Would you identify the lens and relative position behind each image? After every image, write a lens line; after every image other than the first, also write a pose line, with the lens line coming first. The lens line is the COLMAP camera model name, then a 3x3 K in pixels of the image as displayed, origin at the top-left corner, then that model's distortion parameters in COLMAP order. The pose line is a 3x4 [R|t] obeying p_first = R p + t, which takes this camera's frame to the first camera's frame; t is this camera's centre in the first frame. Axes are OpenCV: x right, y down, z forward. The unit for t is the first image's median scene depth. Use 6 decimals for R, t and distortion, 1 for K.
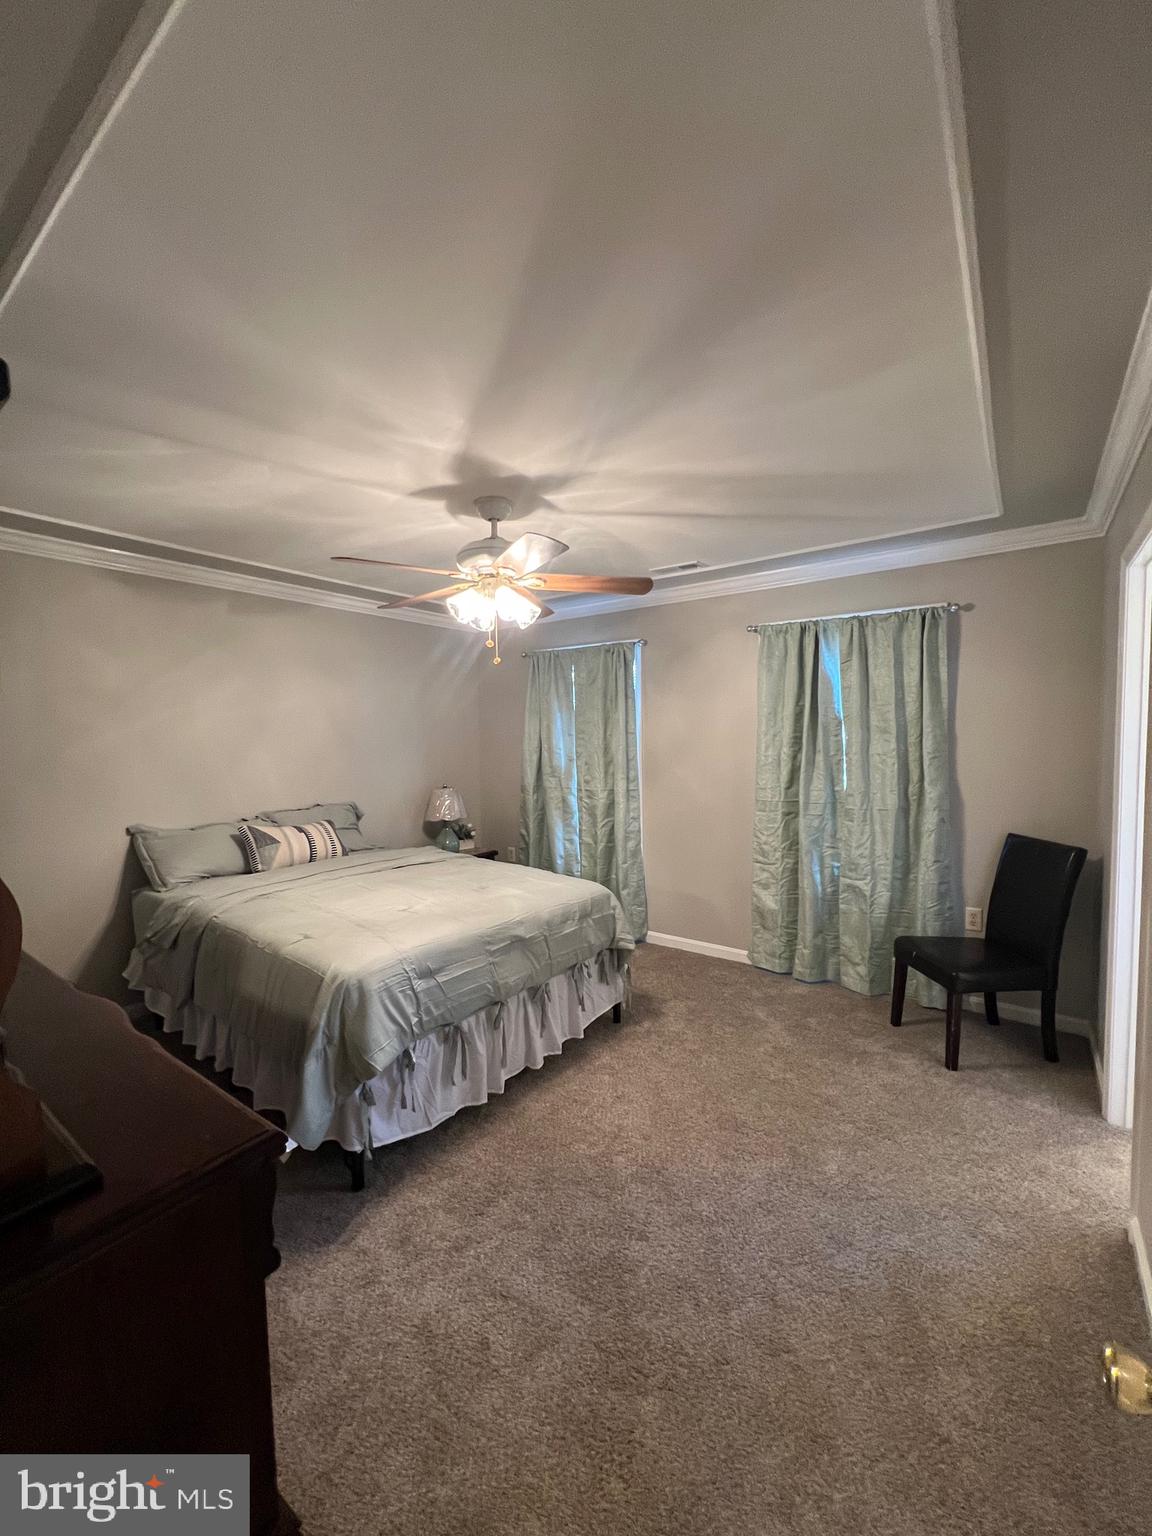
lens RADIAL K [[613.9, 0, 582.1], [0, 613.9, 774.1], [0, 0, 1]] dist [0.003101, 0.000174]
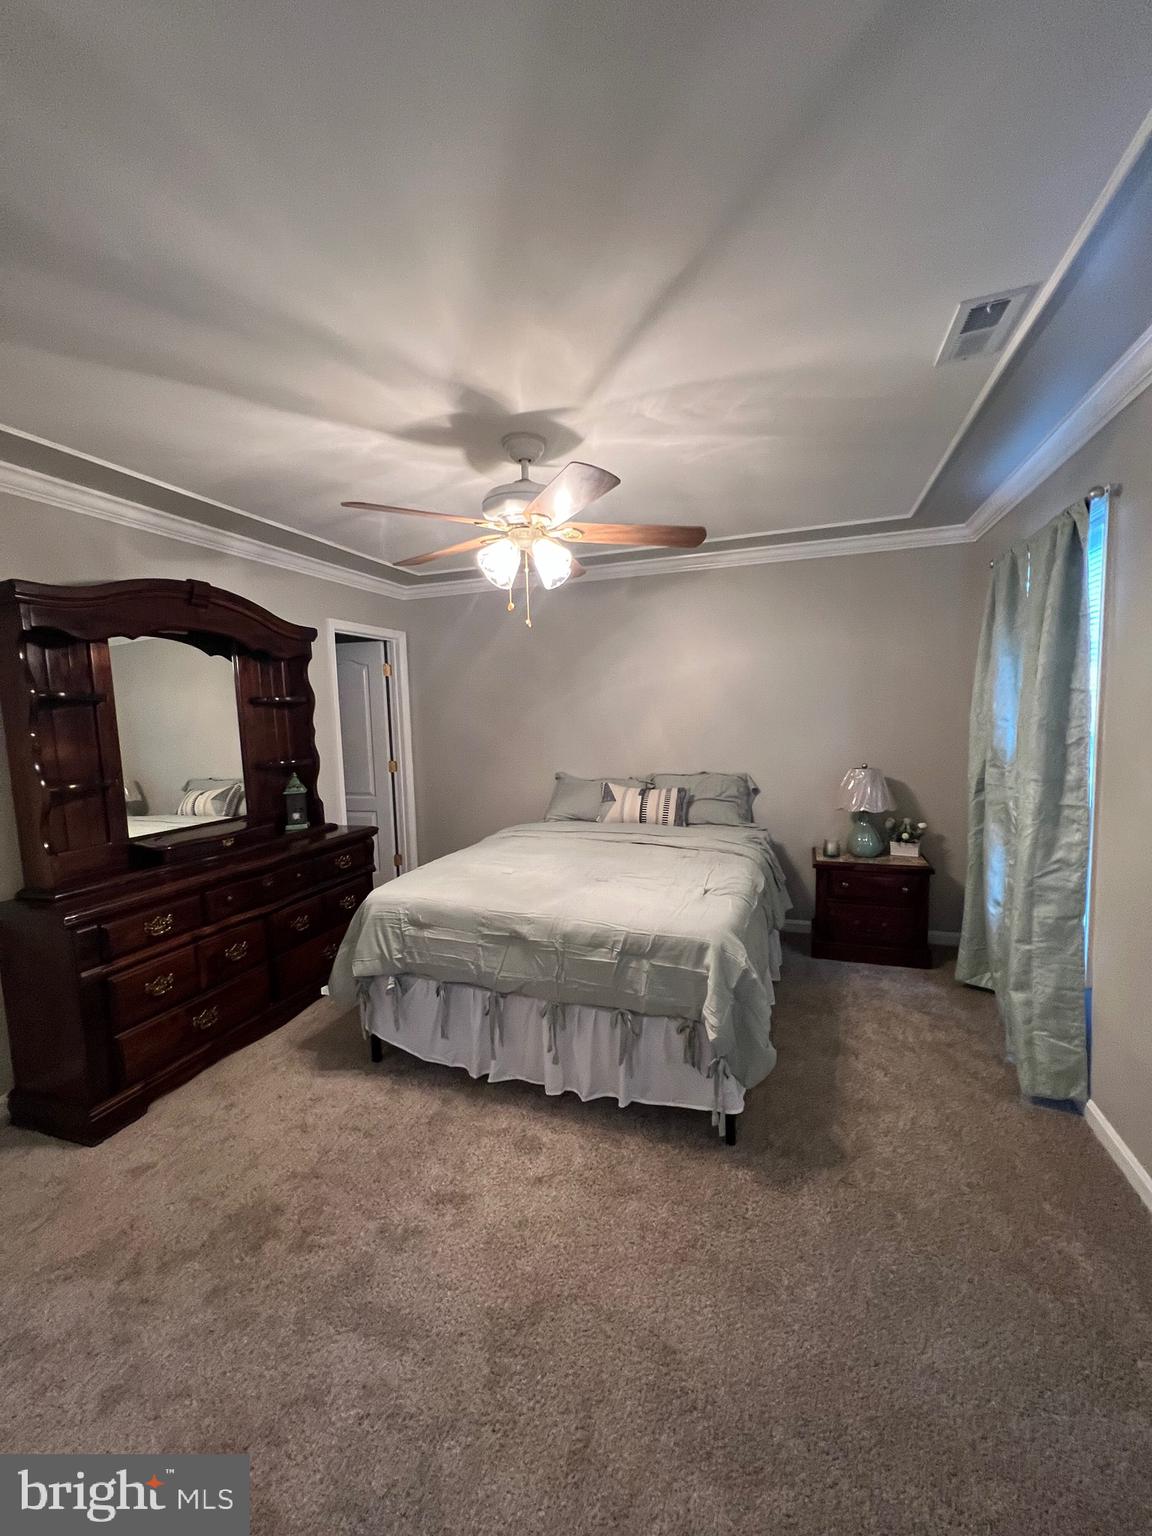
lens RADIAL K [[613.9, 0, 583.7], [0, 613.9, 771.0], [0, 0, 1]] dist [0.003101, 0.000174]
pose [[0.289083, 0.096143, -0.952464, 0.725165], [-0.037155, 0.995321, 0.089192, -0.053156], [0.956583, 0.009605, 0.291303, 0.794302]]
